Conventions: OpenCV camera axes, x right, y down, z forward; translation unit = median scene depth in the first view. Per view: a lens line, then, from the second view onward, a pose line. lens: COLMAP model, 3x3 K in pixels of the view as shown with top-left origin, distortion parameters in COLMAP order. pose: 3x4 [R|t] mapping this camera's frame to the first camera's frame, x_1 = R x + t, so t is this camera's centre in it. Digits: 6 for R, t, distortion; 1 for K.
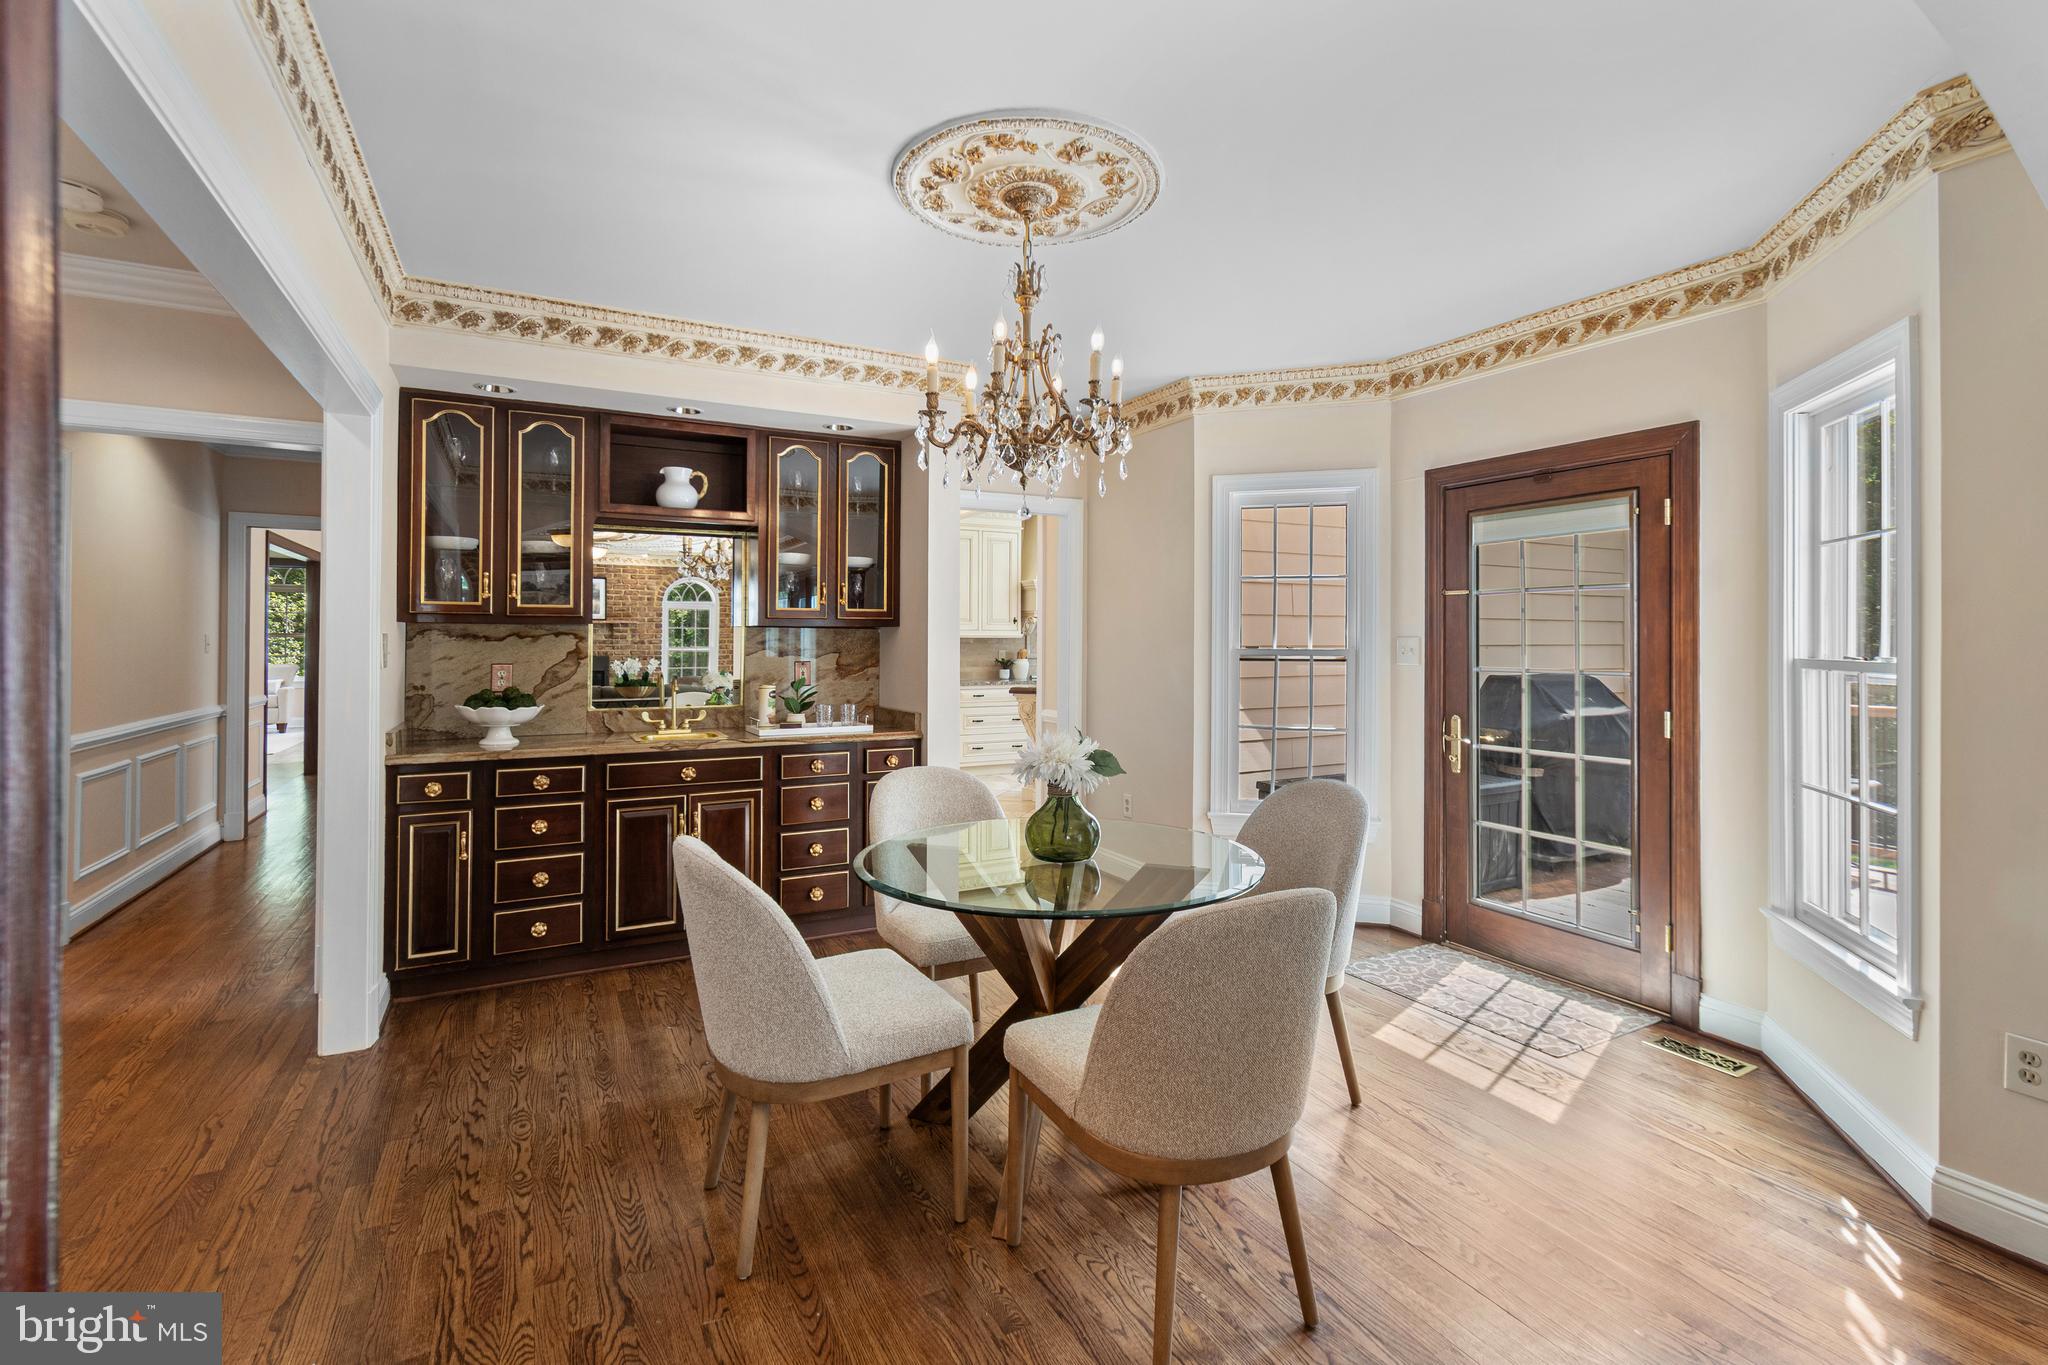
lens RADIAL K [[913.3, 0, 1034.4], [0, 913.3, 620.8], [0, 0, 1]] dist [0.000267, -0.000125]
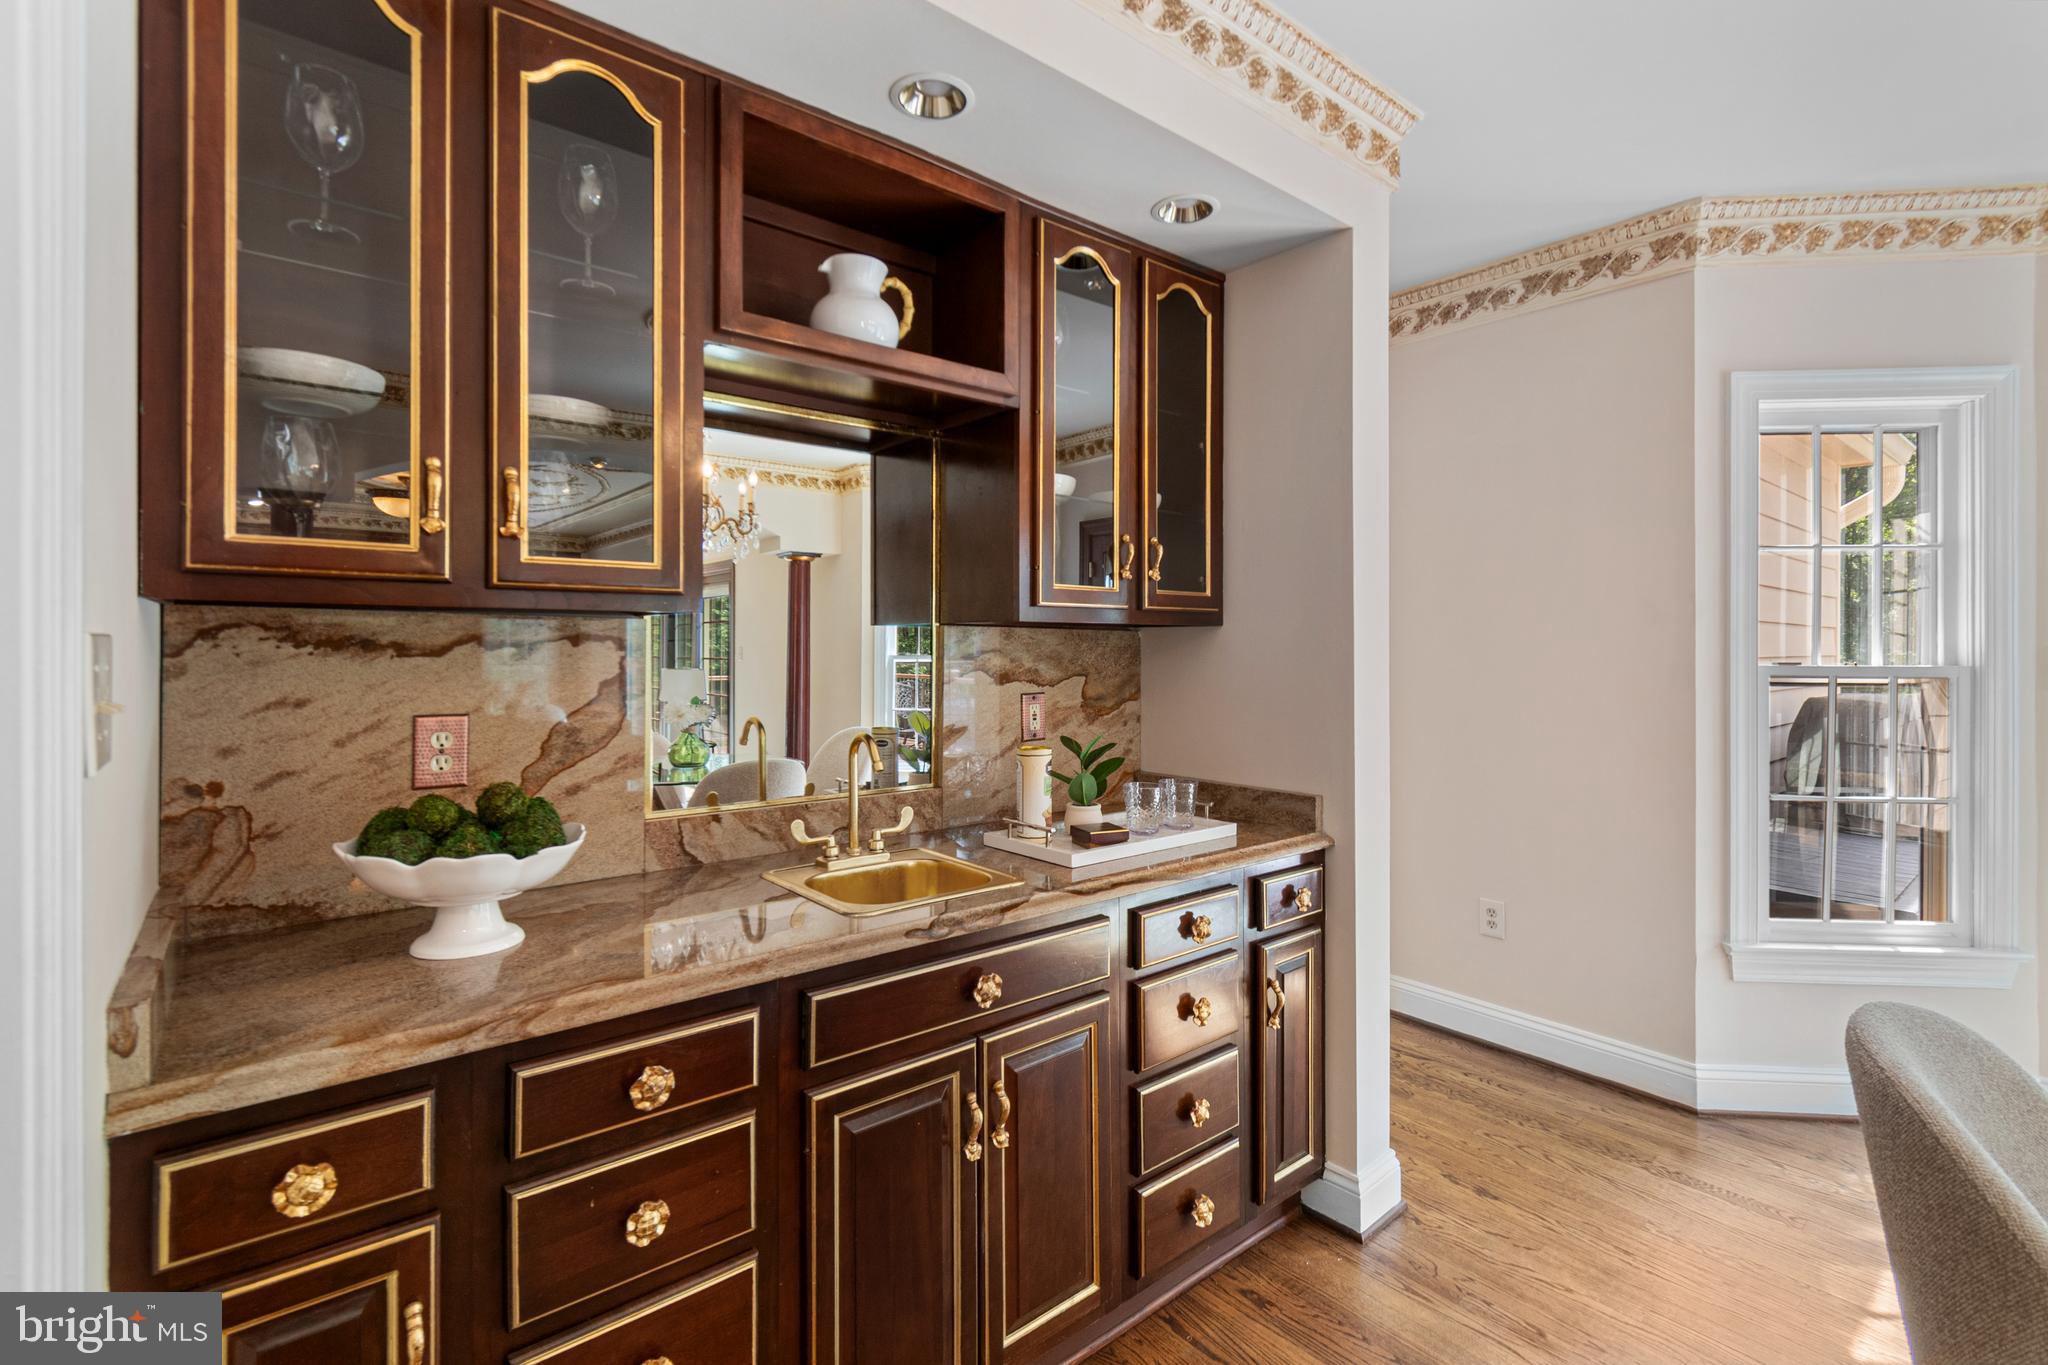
lens RADIAL K [[917.2, 0, 1019.3], [0, 917.2, 641.4], [0, 0, 1]] dist [-0.000205, -0.001051]
pose [[0.983231, 0.001538, 0.182359, -0.421457], [-0.004146, 0.999895, 0.013921, 0.009792], [-0.182319, -0.014444, 0.983133, 0.585210]]
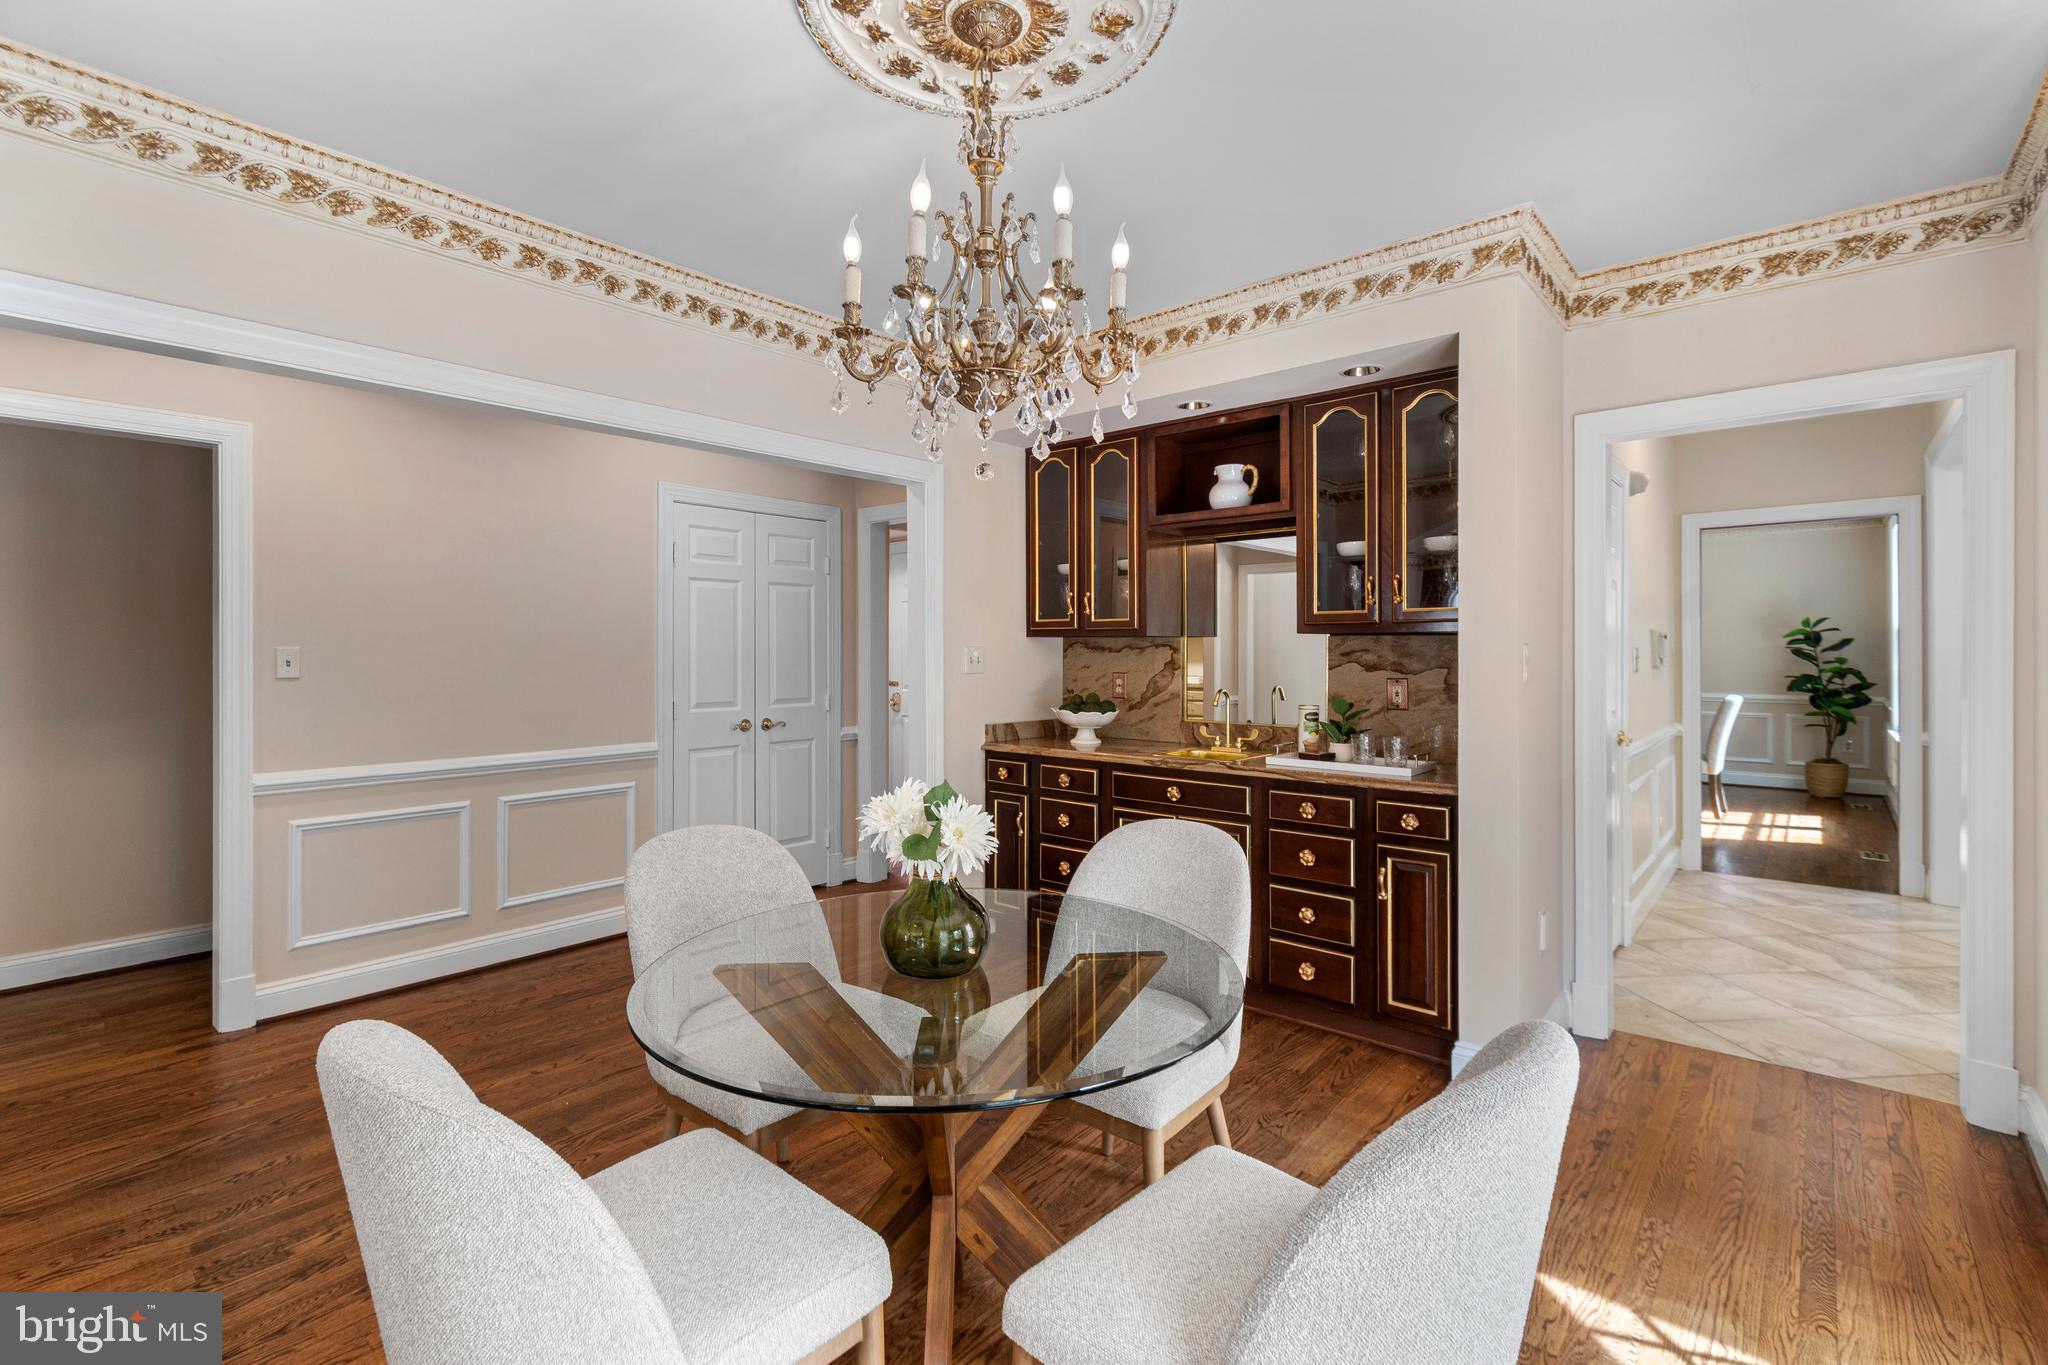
lens RADIAL K [[929.2, 0, 1033.2], [0, 929.2, 642.7], [0, 0, 1]] dist [0.011333, 0.000061]
pose [[0.356747, -0.008746, -0.934160, 0.448486], [0.021948, 0.999759, -0.000979, 0.009561], [0.933943, -0.020154, 0.356853, 0.507422]]
